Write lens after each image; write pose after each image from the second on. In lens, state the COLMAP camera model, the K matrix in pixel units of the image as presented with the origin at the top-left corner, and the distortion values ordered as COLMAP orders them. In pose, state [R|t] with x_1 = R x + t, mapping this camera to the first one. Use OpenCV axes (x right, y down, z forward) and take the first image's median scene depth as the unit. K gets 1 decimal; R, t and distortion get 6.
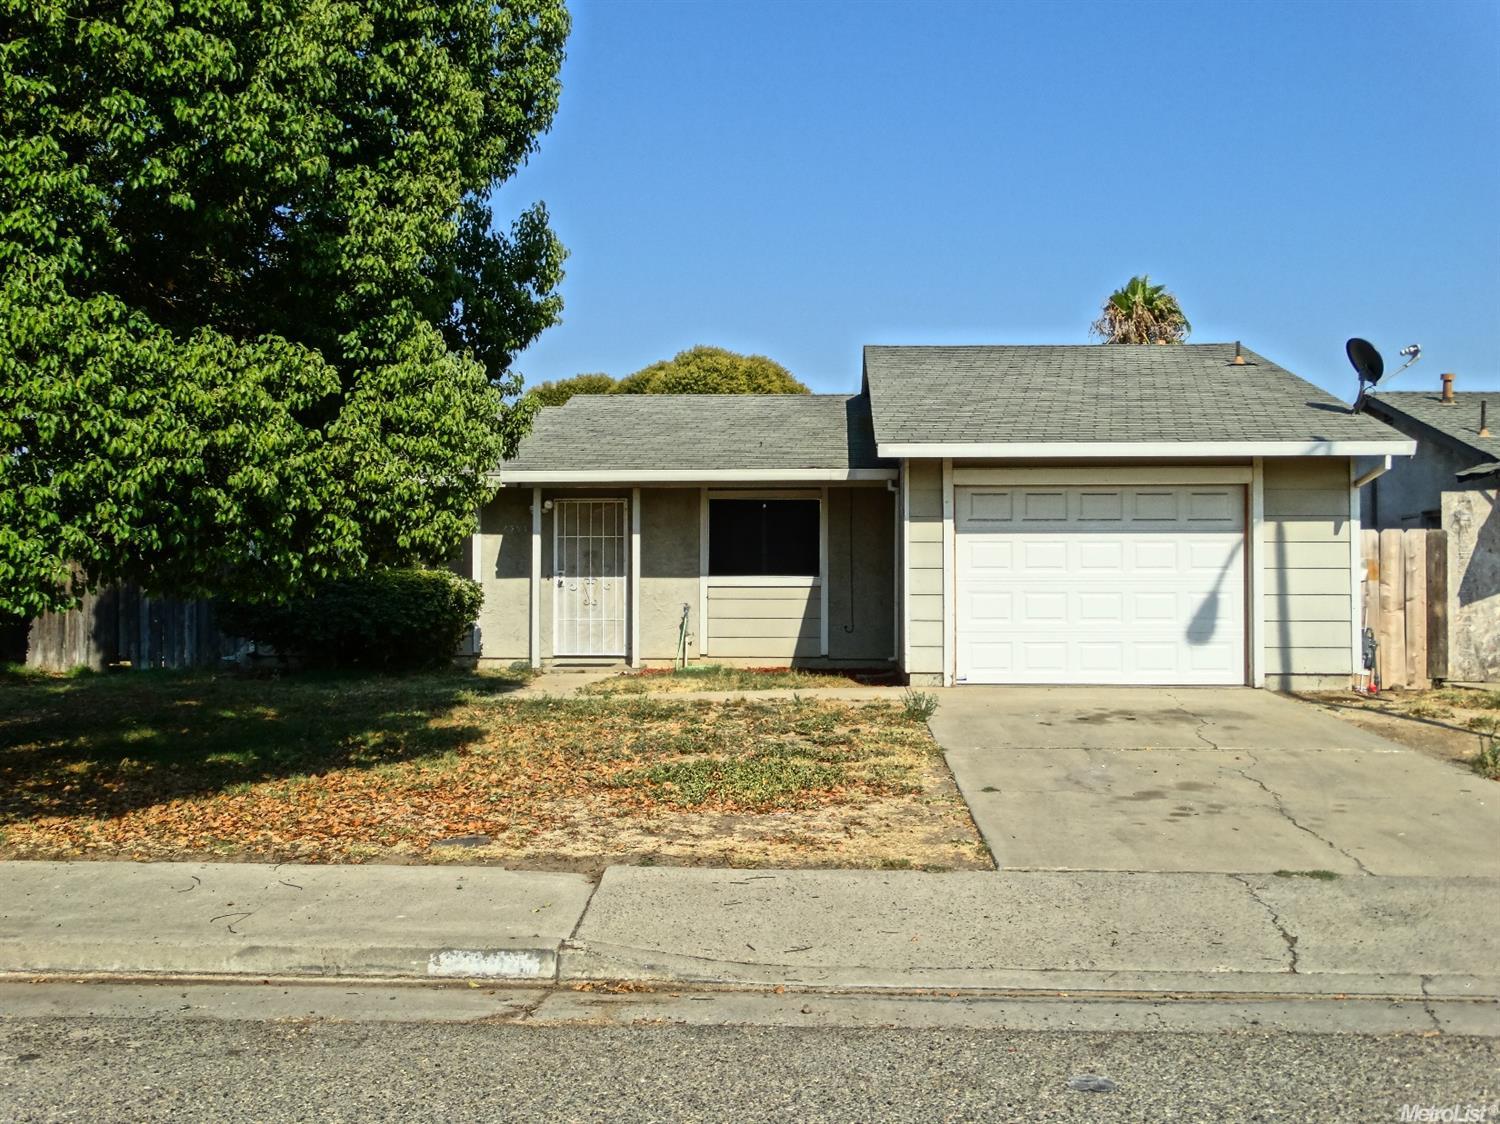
lens RADIAL K [[1380.9, 0, 755.2], [0, 1380.9, 563.8], [0, 0, 1]] dist [-0.009399, 0.000000]
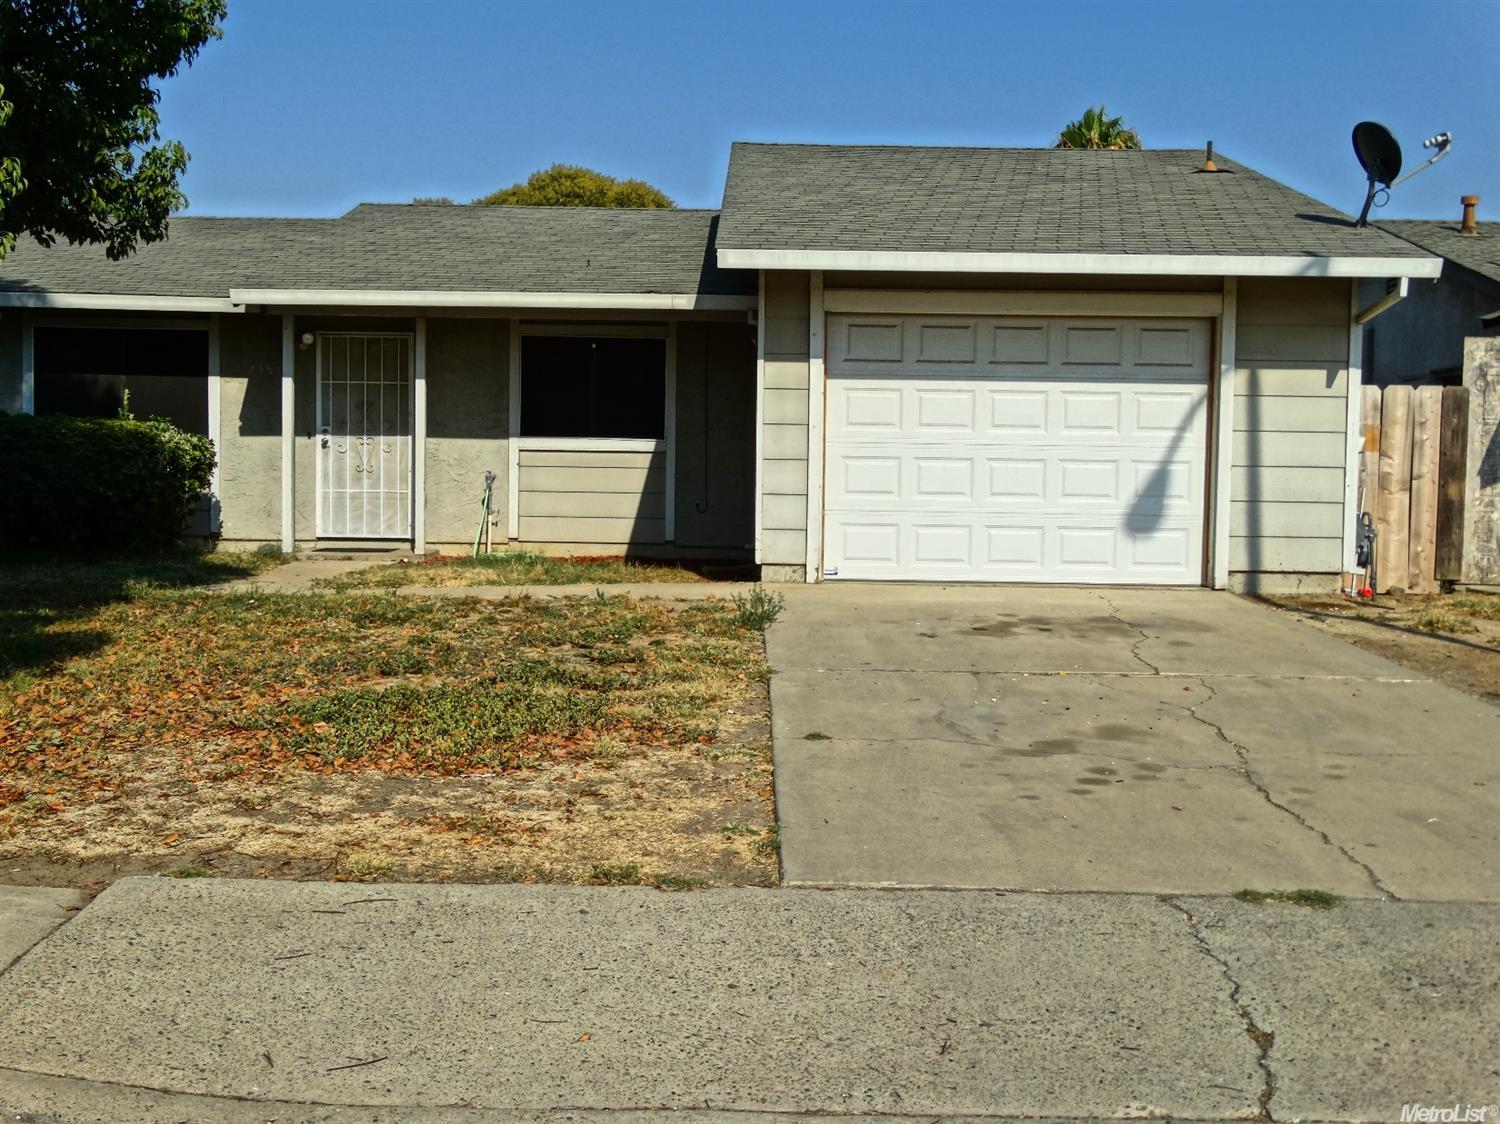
lens RADIAL K [[1552.1, 0, 746.1], [0, 1552.1, 559.7], [0, 0, 1]] dist [0.000208, 0.000000]
pose [[0.998506, 0.012157, 0.053280, 0.059081], [-0.016045, 0.997191, 0.073156, 0.015268], [-0.052241, -0.073902, 0.995896, 0.163489]]
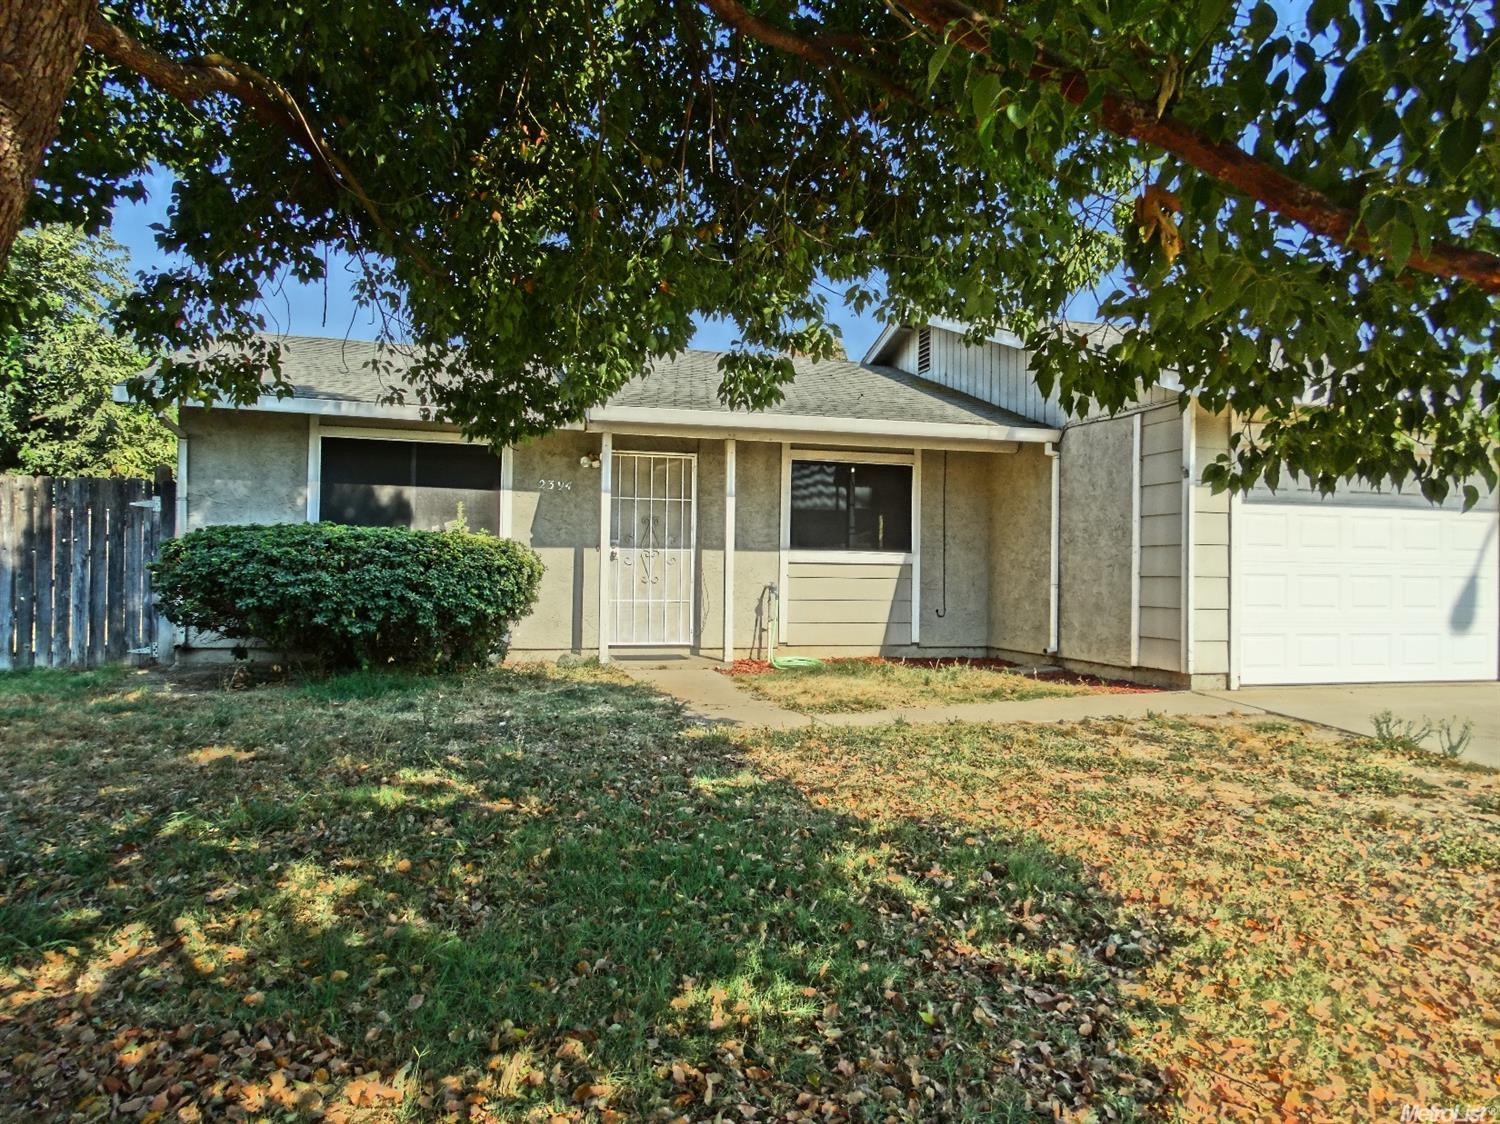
lens RADIAL K [[1077.3, 0, 748.2], [0, 1077.3, 563.5], [0, 0, 1]] dist [0.012171, -0.013666]
pose [[0.952897, 0.015431, 0.302900, -0.326918], [-0.020128, 0.999721, 0.012389, 0.011963], [-0.302624, -0.017902, 0.952942, 0.479834]]
